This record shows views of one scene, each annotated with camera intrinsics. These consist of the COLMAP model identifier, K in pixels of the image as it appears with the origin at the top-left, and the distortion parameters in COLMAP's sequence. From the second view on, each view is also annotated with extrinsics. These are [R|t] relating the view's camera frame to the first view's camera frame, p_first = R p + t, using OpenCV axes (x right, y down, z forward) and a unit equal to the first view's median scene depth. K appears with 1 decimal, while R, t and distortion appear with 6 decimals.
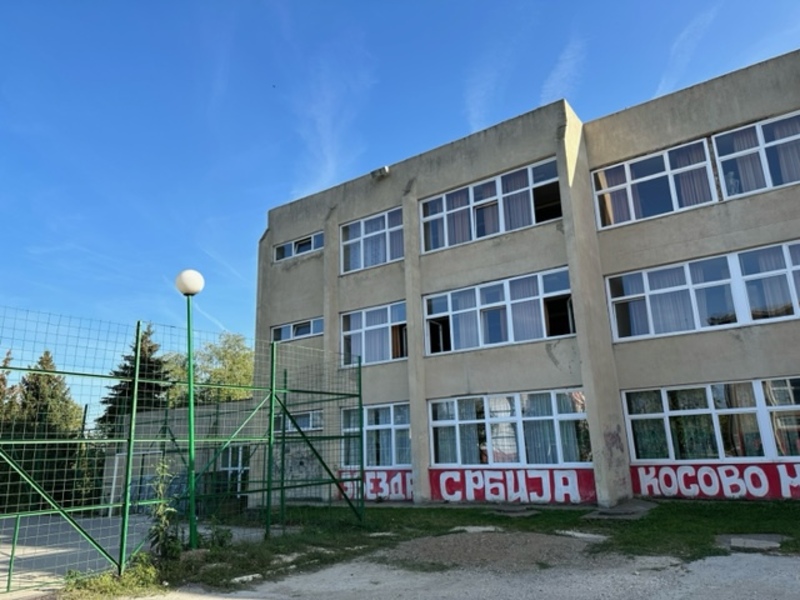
lens RADIAL K [[554.9, 0, 400.0], [0, 554.9, 300.0], [0, 0, 1]] dist [0.089328, 0.000615]
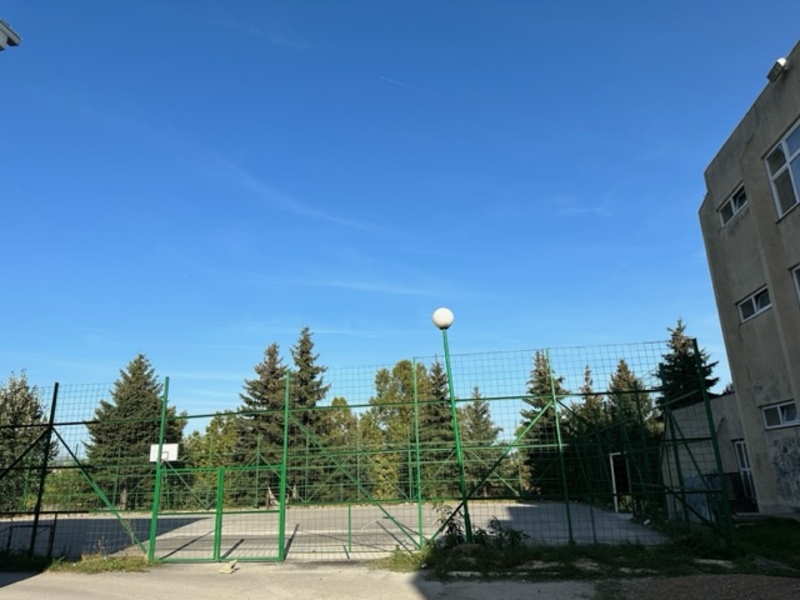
lens RADIAL K [[566.7, 0, 400.0], [0, 566.7, 300.0], [0, 0, 1]] dist [0.002394, -0.001188]
pose [[0.439682, -0.255520, -0.861040, 0.279060], [0.272250, 0.951490, -0.143341, 0.026983], [0.855897, -0.171394, 0.487918, 0.142691]]
